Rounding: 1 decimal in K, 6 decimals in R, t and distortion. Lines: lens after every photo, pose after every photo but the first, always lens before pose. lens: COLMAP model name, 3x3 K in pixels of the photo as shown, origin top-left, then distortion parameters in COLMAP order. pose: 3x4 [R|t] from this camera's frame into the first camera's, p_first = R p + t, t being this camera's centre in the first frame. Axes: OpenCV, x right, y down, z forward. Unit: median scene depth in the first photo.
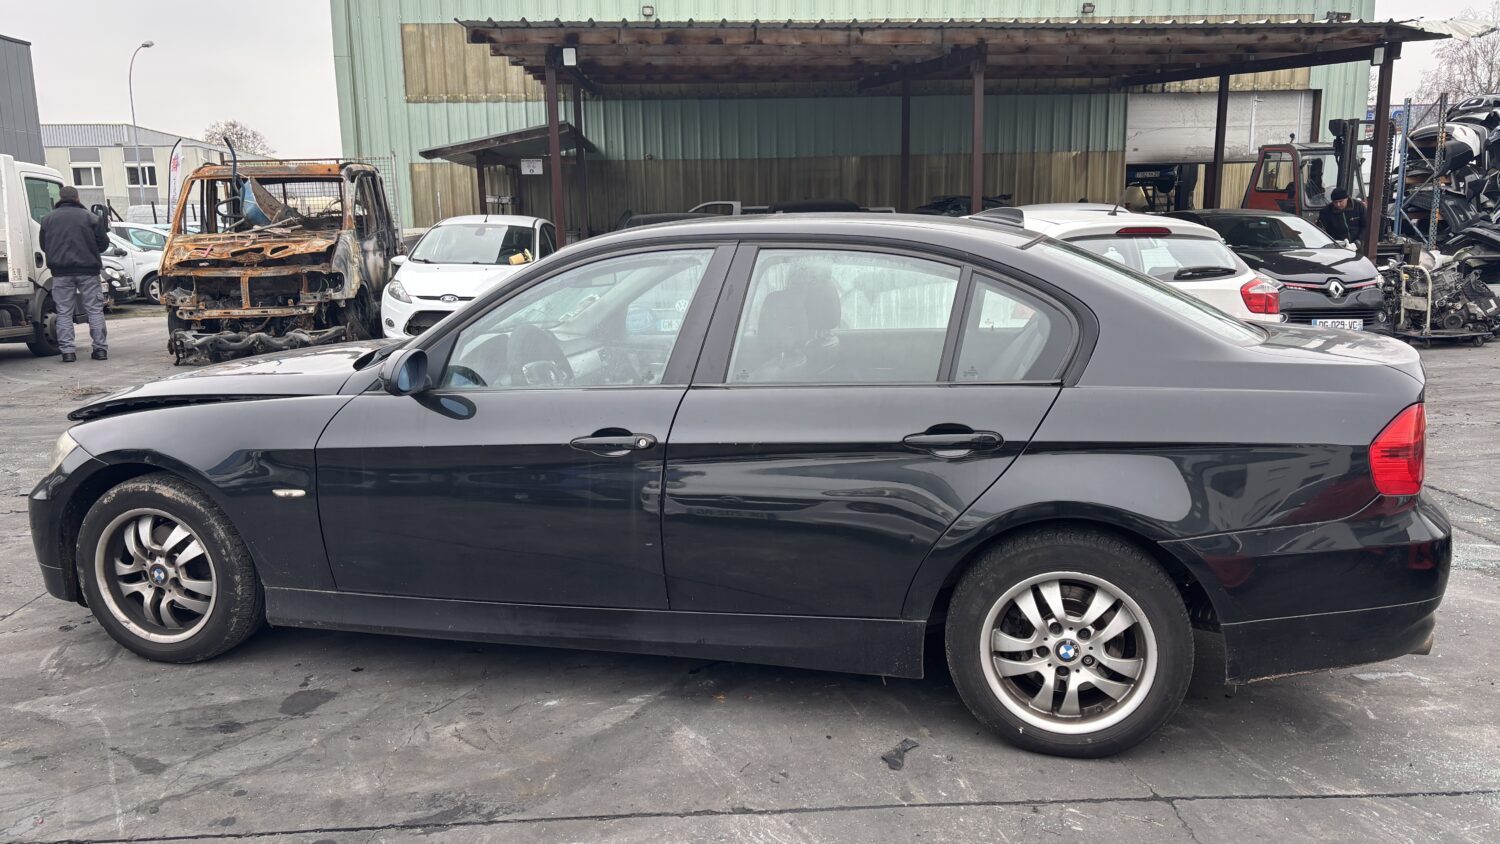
lens RADIAL K [[1134.4, 0, 750.0], [0, 1134.4, 422.0], [0, 0, 1]] dist [0.061723, -0.042841]
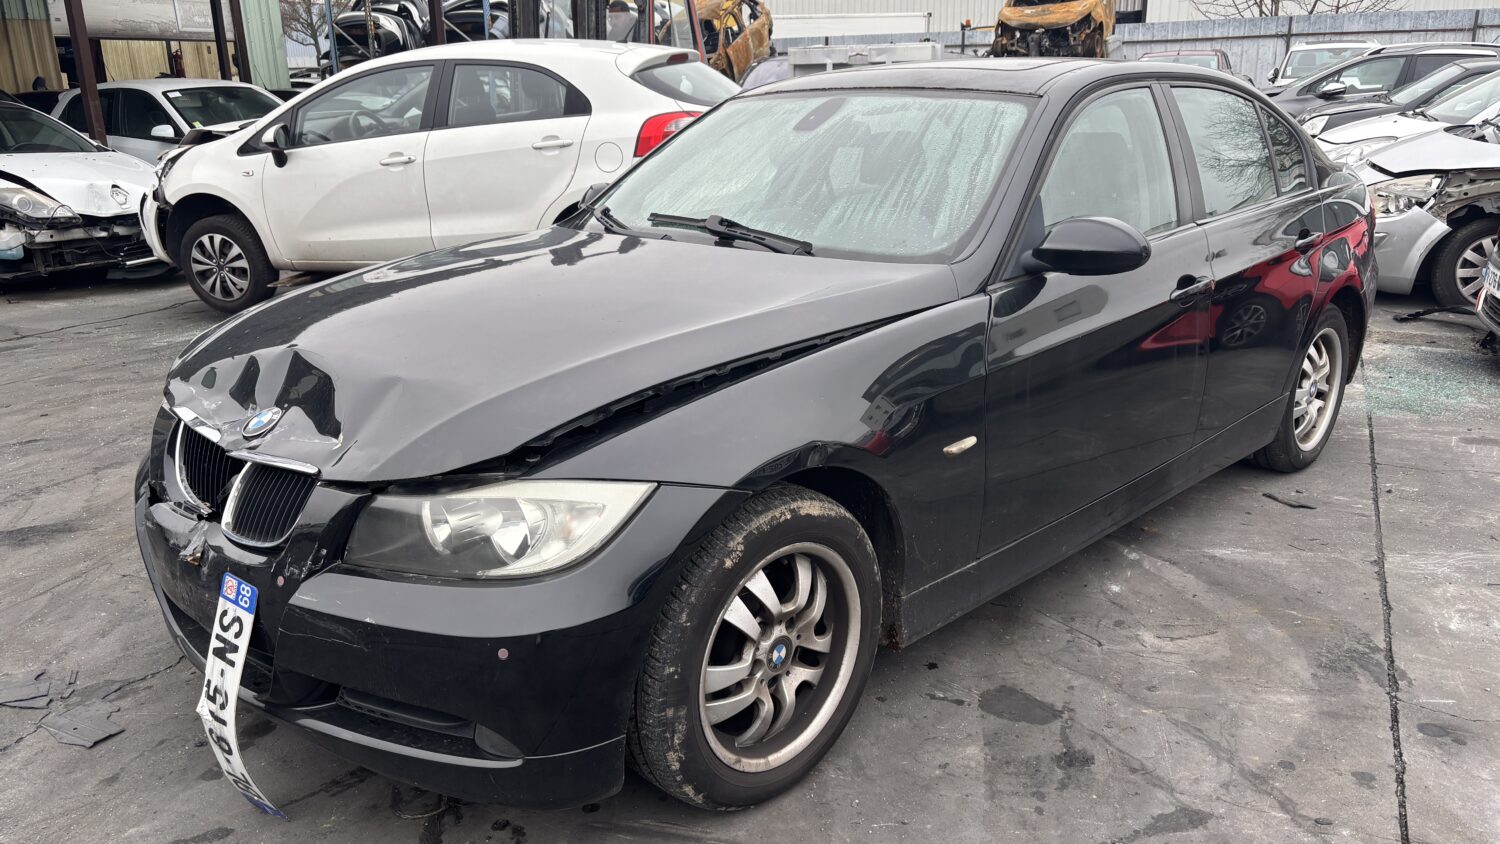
lens RADIAL K [[1137.1, 0, 750.0], [0, 1137.1, 422.0], [0, 0, 1]] dist [0.060188, -0.075496]
pose [[0.504575, -0.236506, 0.830343, -1.051320], [0.162166, 0.970593, 0.177910, -0.098173], [-0.848001, 0.044885, 0.528090, 0.742695]]
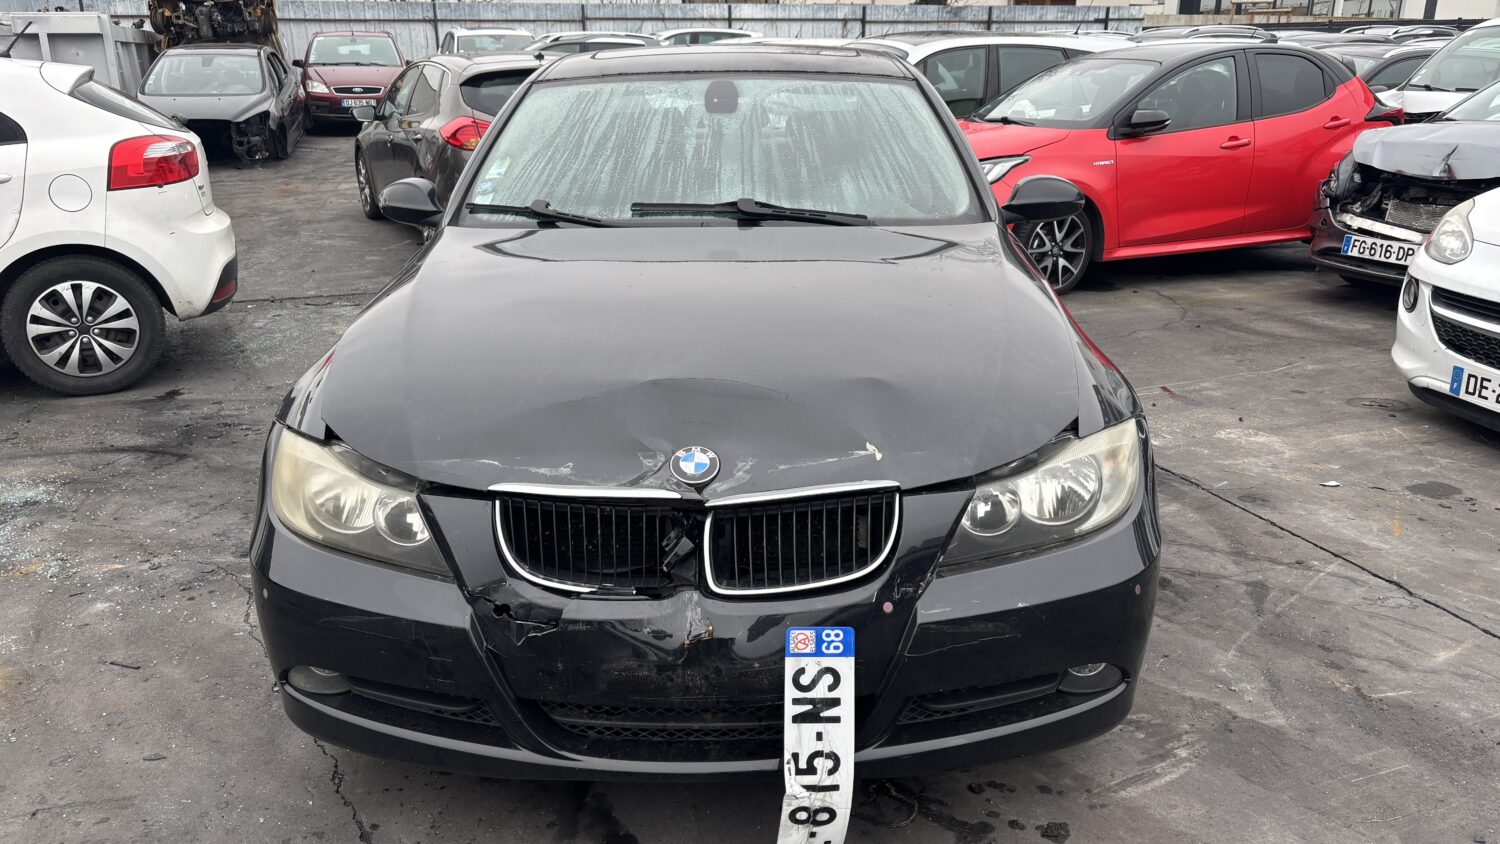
lens RADIAL K [[1134.4, 0, 750.0], [0, 1134.4, 422.0], [0, 0, 1]] dist [0.061723, -0.042841]
pose [[-0.227808, -0.281710, 0.932064, -1.166047], [0.183316, 0.927708, 0.325198, -0.220547], [-0.956294, 0.244945, -0.159697, 1.373671]]
